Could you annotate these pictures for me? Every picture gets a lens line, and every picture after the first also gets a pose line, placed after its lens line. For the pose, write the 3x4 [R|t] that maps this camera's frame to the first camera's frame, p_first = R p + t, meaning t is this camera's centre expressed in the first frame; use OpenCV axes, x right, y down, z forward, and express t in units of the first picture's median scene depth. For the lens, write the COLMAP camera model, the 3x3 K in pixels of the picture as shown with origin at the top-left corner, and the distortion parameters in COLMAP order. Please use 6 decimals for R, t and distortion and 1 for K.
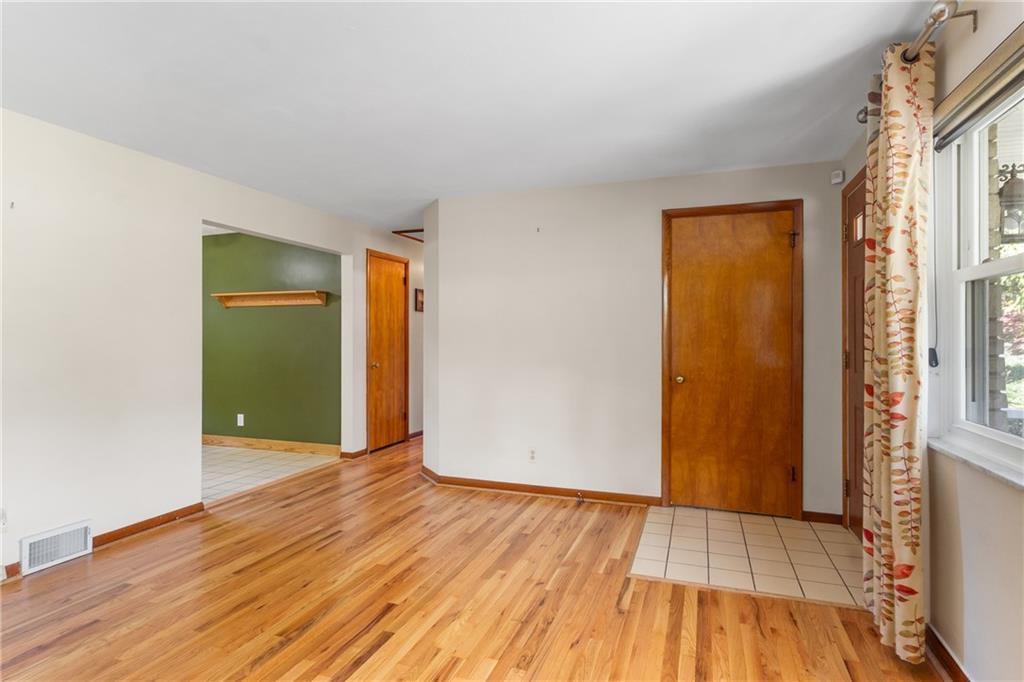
lens RADIAL K [[546.3, 0, 513.1], [0, 546.3, 337.1], [0, 0, 1]] dist [0.021289, 0.003070]
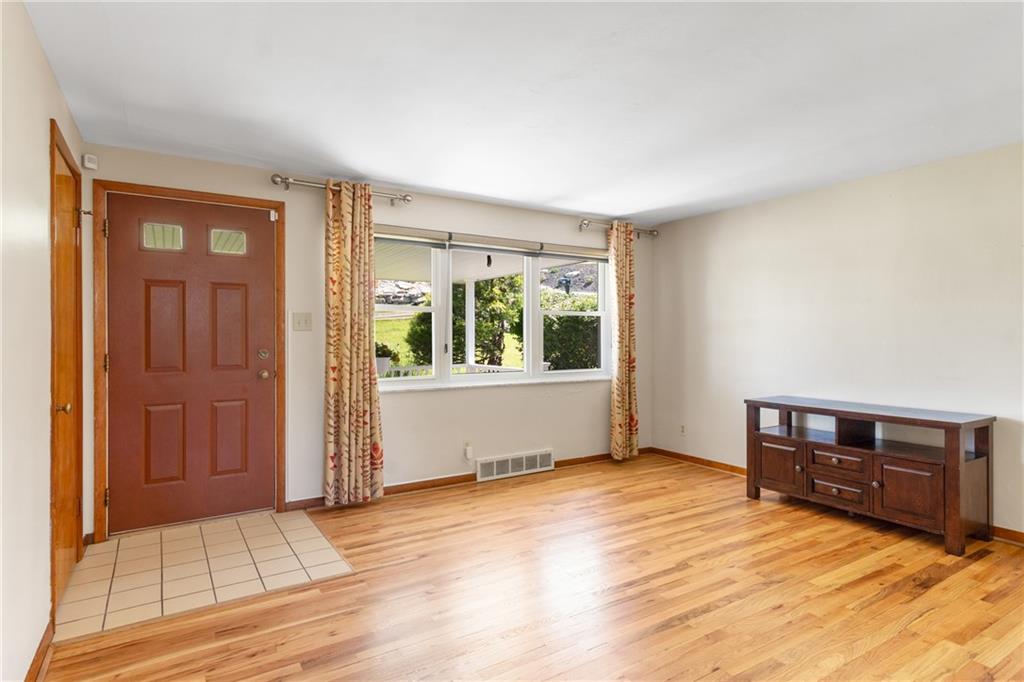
lens RADIAL K [[546.3, 0, 516.0], [0, 546.3, 338.4], [0, 0, 1]] dist [0.021289, 0.003070]
pose [[-0.784398, -0.003943, 0.620246, -0.720474], [-0.000324, 0.999982, 0.005948, -0.002208], [-0.620258, 0.004465, -0.784385, 1.795354]]
